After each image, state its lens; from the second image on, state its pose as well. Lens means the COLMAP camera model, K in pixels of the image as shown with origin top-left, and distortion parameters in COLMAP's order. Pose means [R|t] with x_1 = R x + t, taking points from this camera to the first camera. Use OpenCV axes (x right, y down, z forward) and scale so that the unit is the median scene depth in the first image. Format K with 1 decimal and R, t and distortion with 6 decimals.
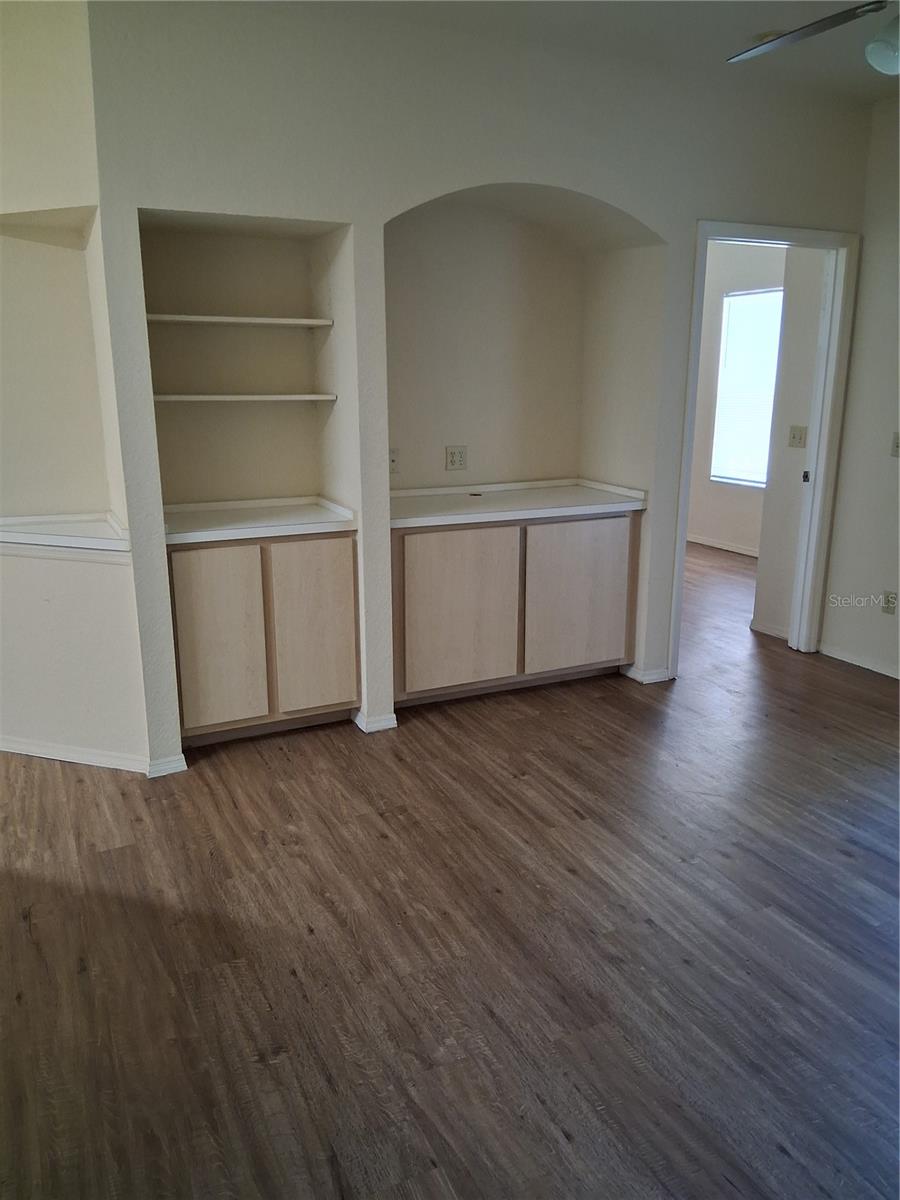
lens RADIAL K [[903.6, 0, 441.1], [0, 903.6, 596.1], [0, 0, 1]] dist [0.042538, -0.061488]
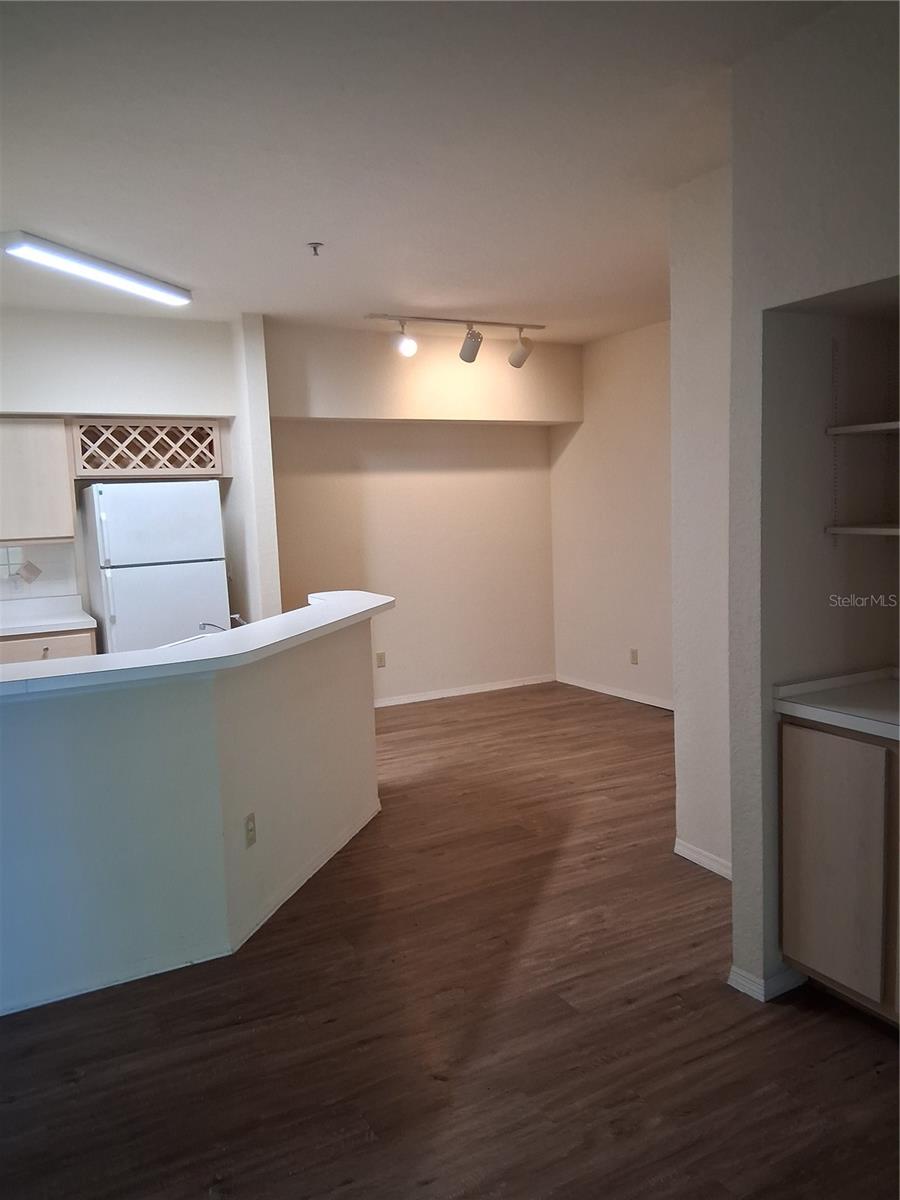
lens RADIAL K [[903.6, 0, 460.5], [0, 903.6, 604.5], [0, 0, 1]] dist [0.042538, -0.061488]
pose [[0.036751, 0.100825, -0.994225, 0.500243], [-0.202214, 0.975066, 0.091408, -0.177061], [0.978652, 0.197687, 0.056223, 0.716934]]
